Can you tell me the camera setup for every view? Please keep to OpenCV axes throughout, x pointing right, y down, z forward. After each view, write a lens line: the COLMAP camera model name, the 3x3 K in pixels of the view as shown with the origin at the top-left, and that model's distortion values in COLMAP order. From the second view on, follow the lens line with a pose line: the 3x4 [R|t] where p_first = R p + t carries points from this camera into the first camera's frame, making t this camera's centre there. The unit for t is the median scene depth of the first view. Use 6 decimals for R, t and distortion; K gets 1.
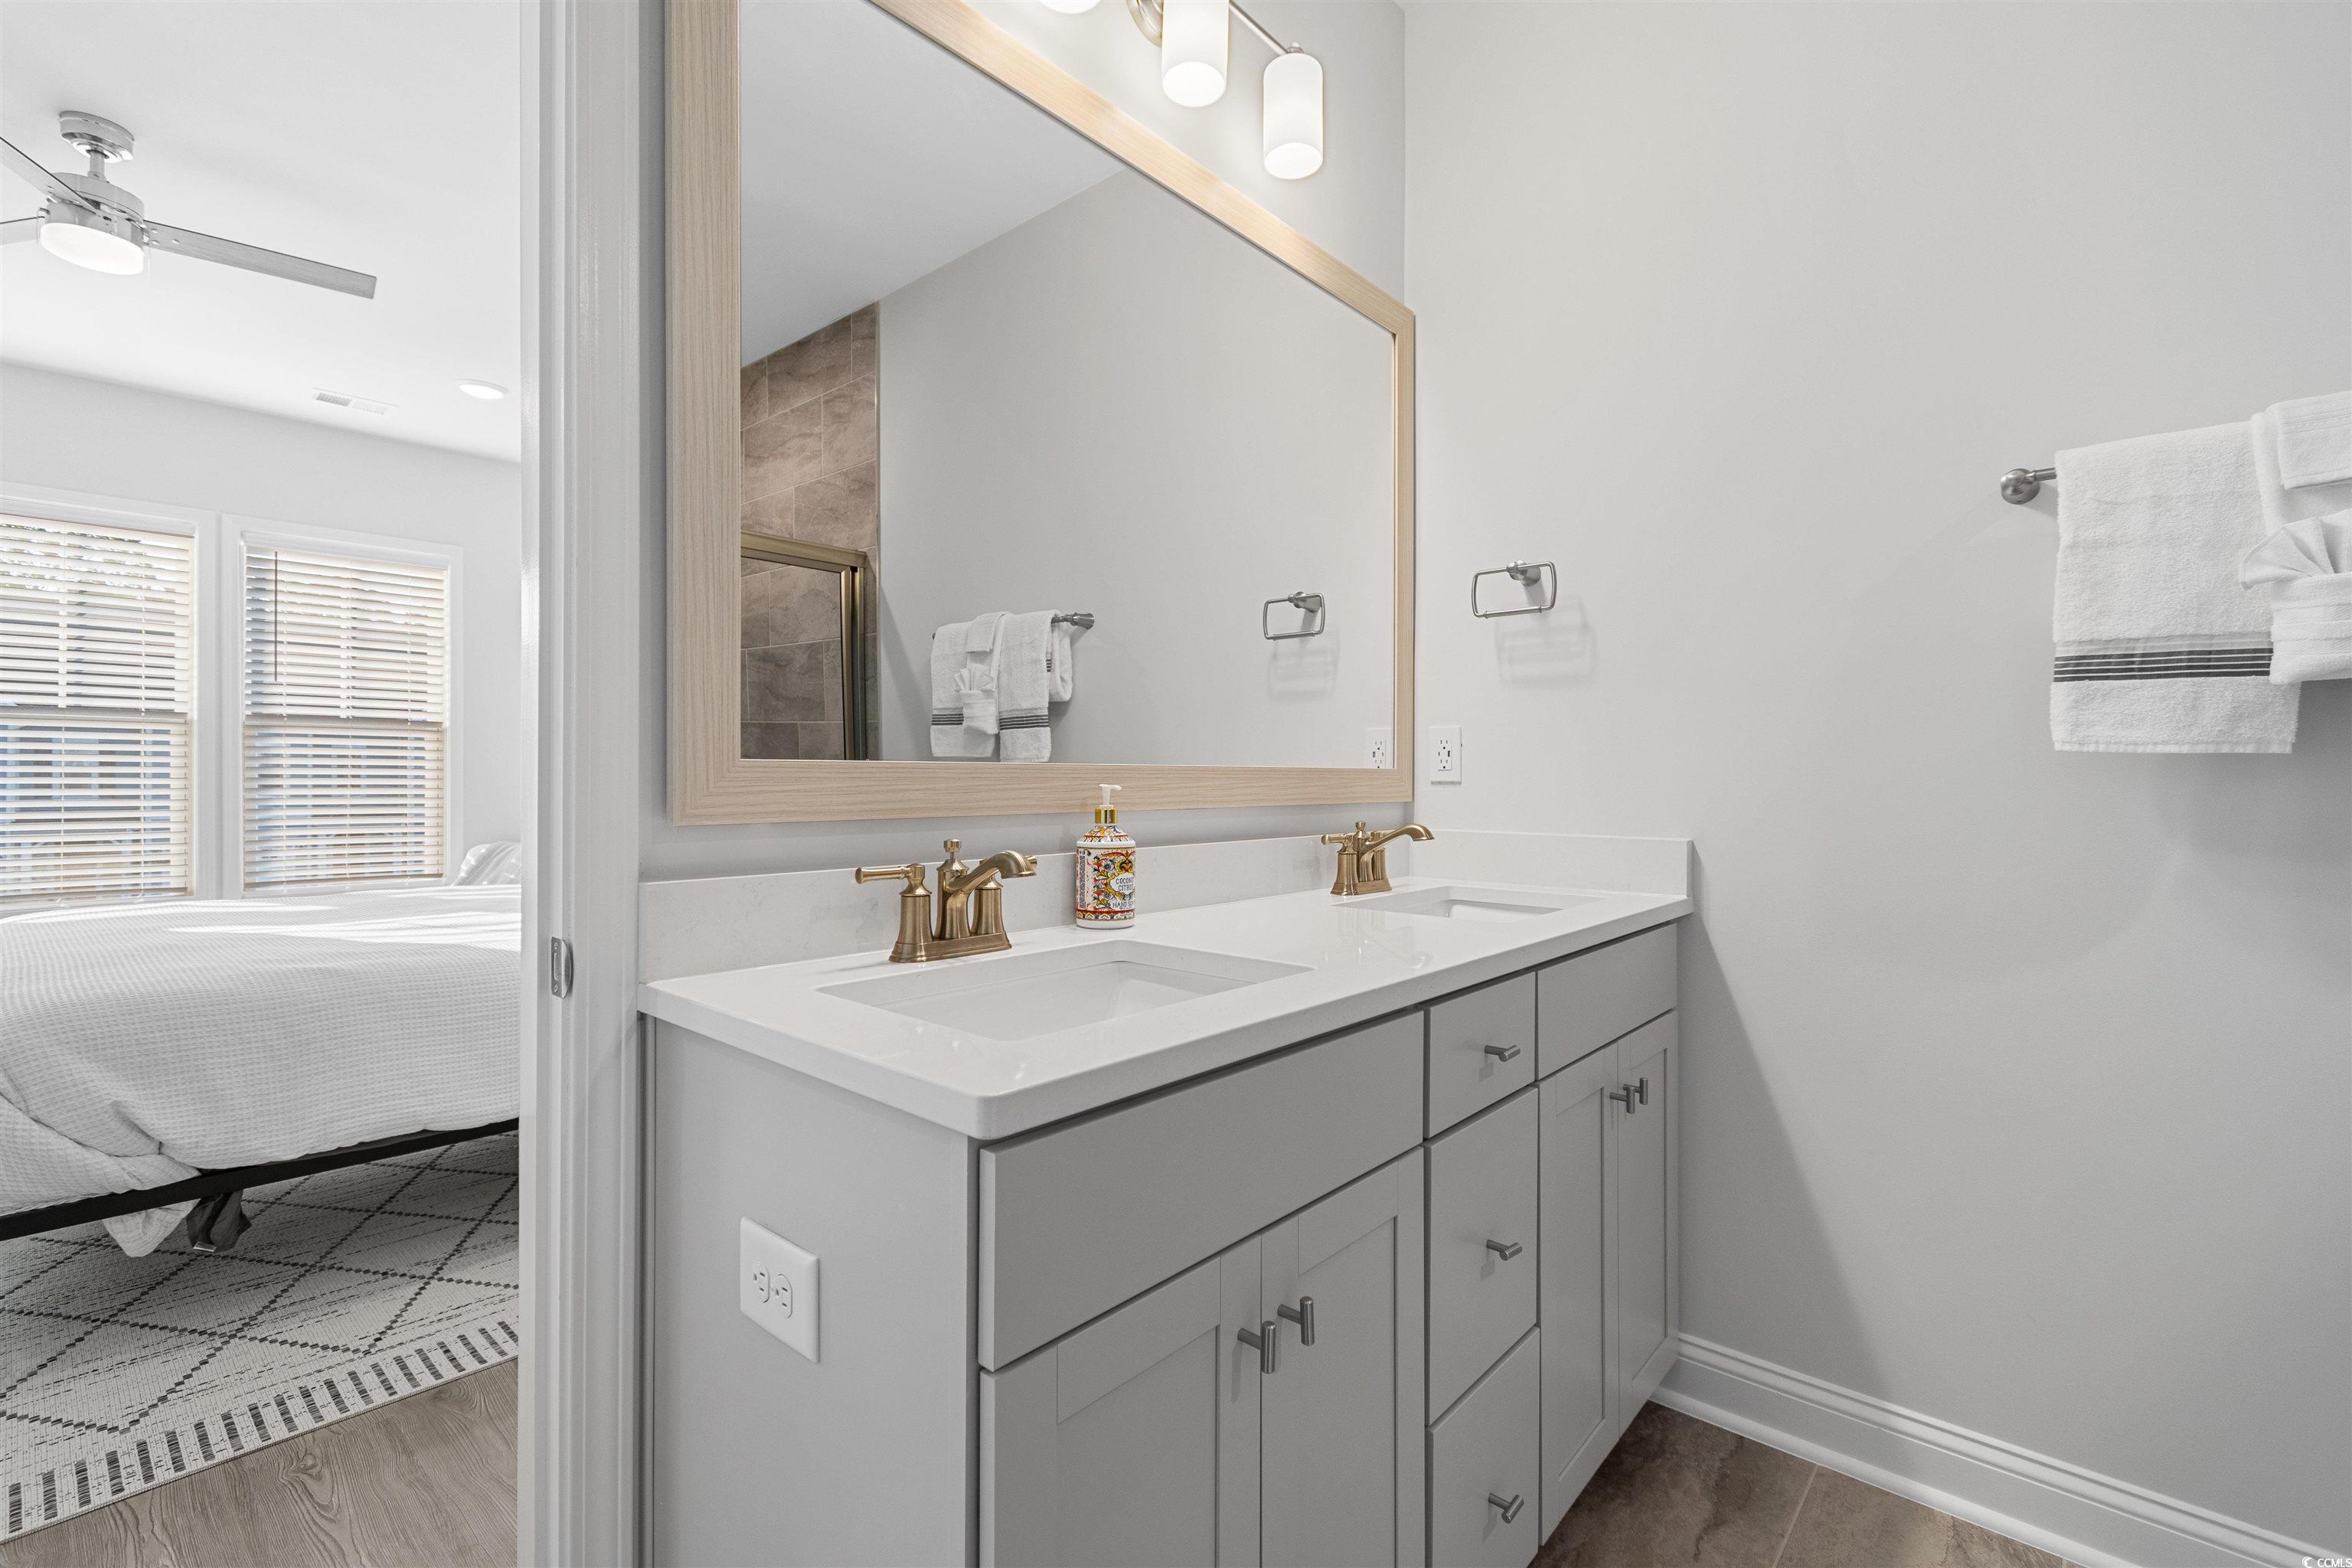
lens RADIAL K [[1046.0, 0, 1167.5], [0, 1046.0, 776.8], [0, 0, 1]] dist [0.001504, 0.000562]
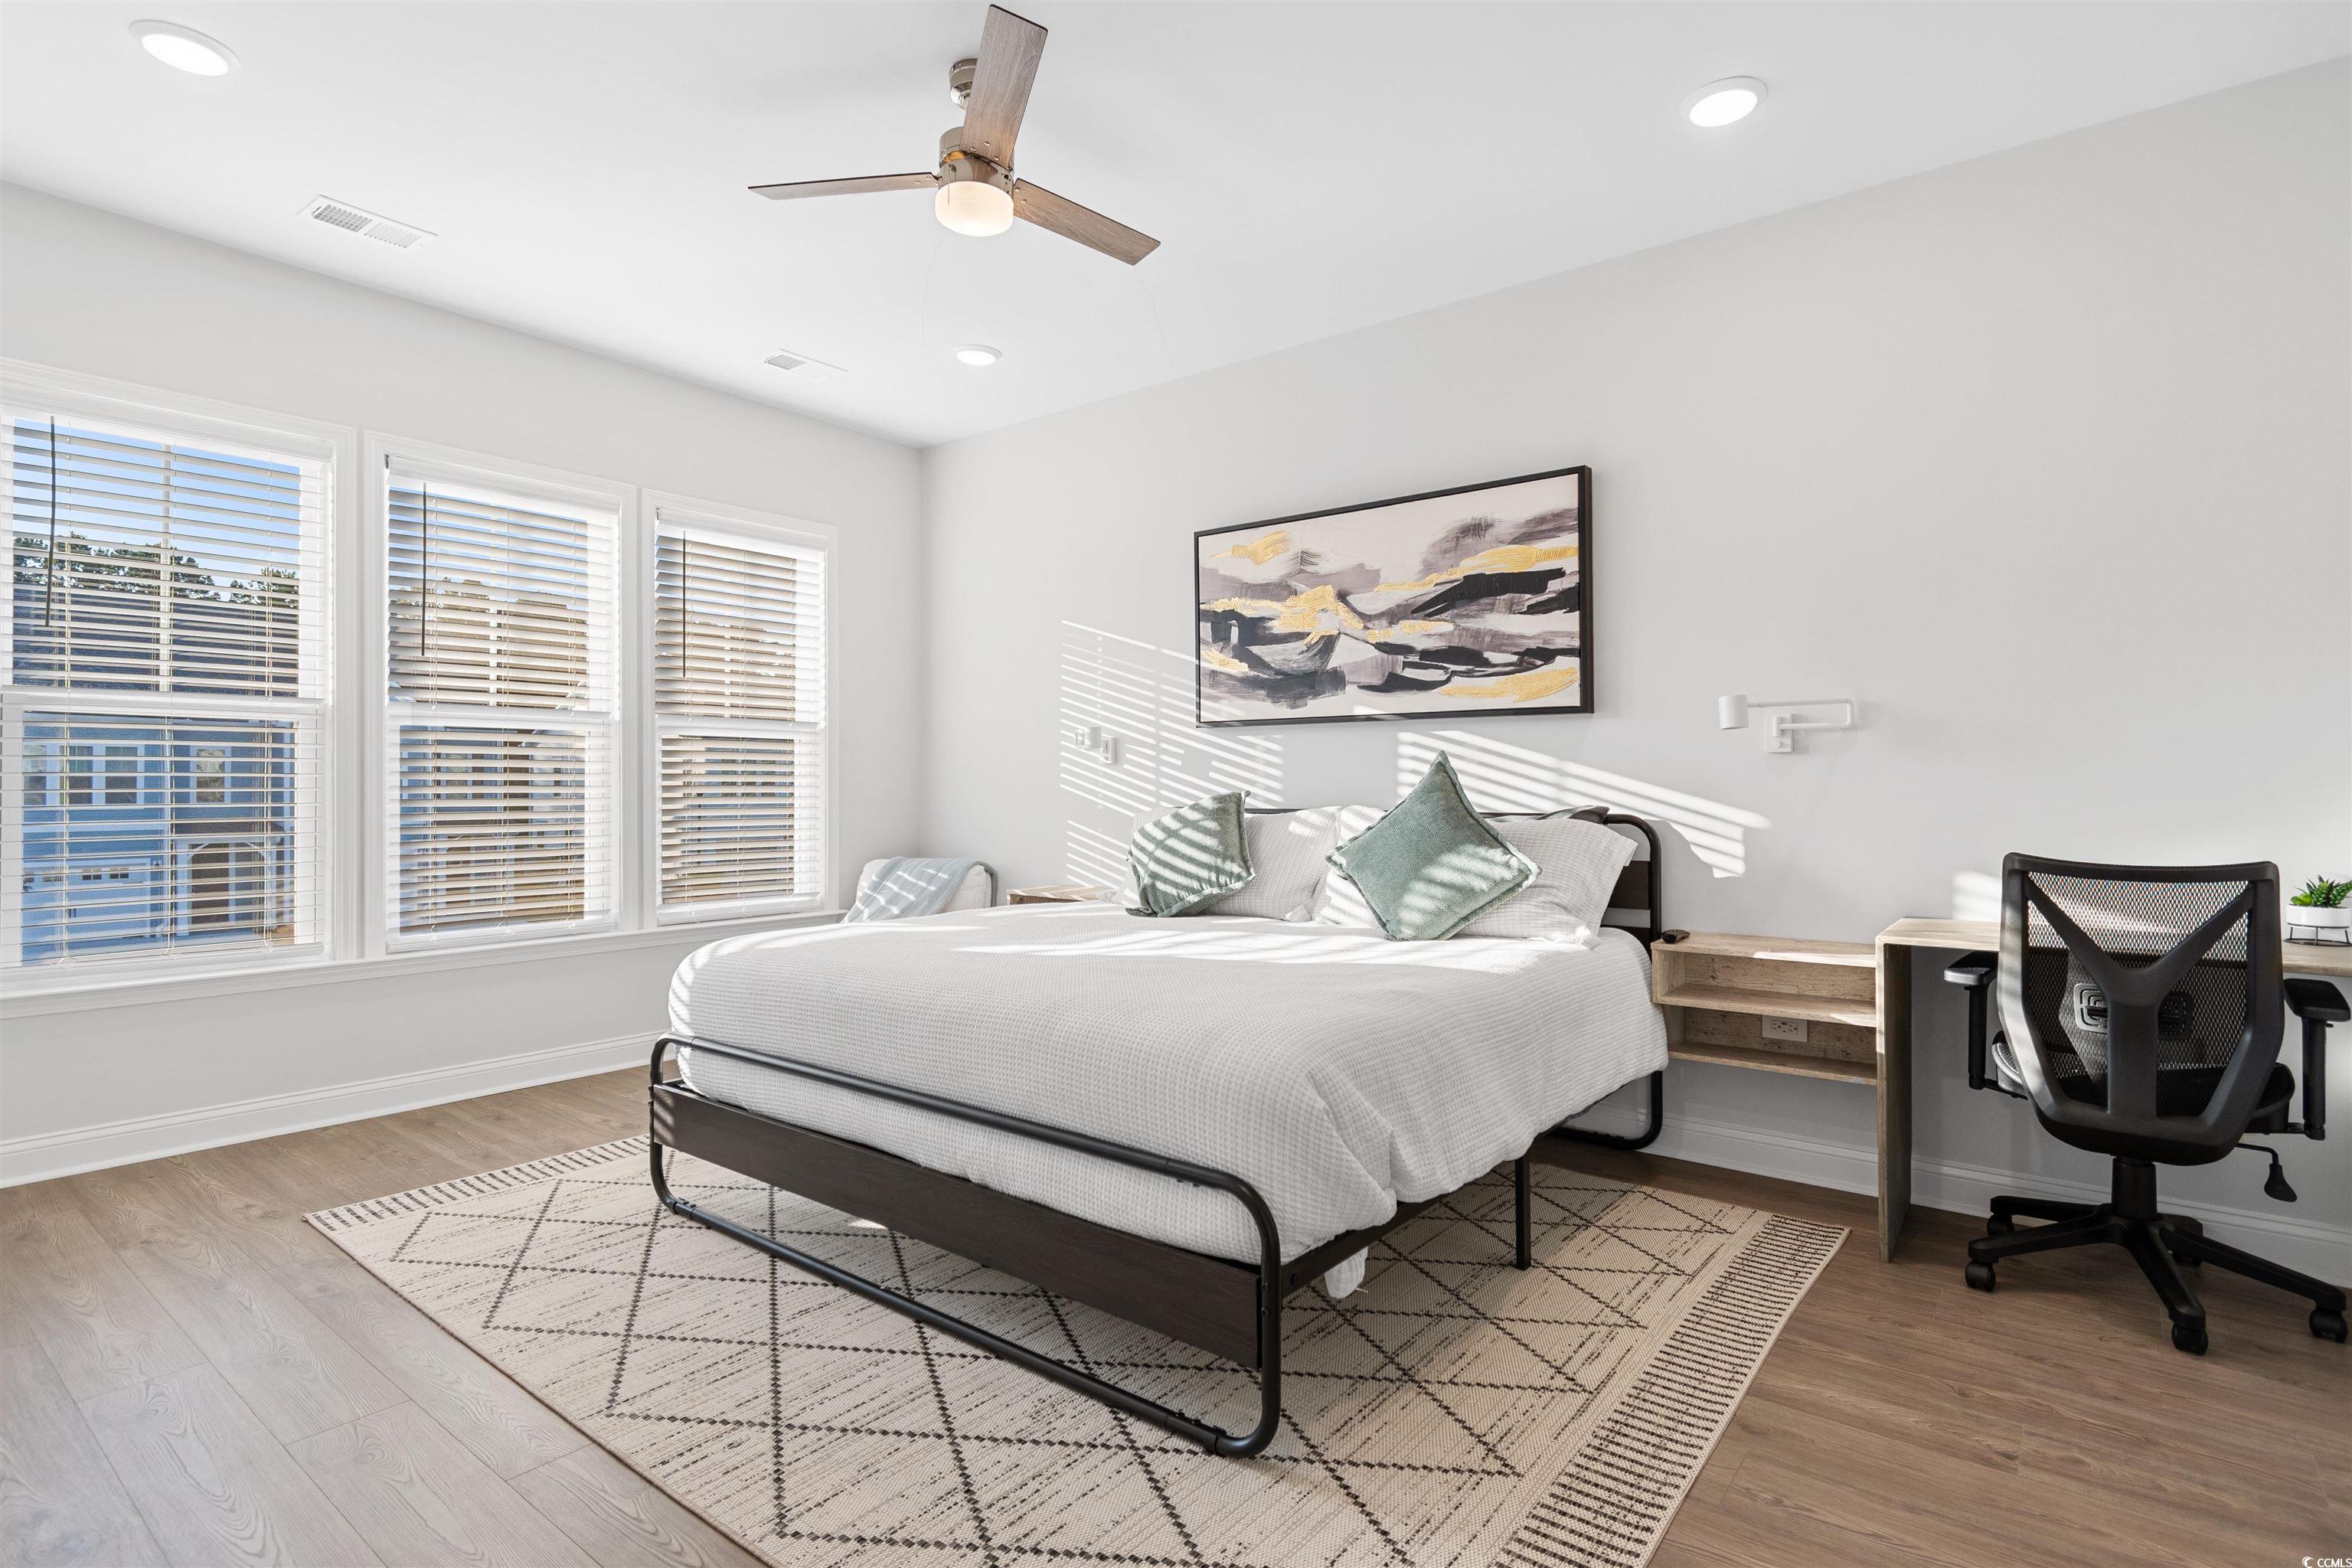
lens RADIAL K [[1167.5, 0, 1176.6], [0, 1167.5, 781.7], [0, 0, 1]] dist [-0.006645, -0.000127]
pose [[0.998794, -0.004906, 0.048853, -1.141902], [0.004773, 0.999985, 0.002848, -0.006909], [-0.048866, -0.002612, 0.998802, -0.030938]]
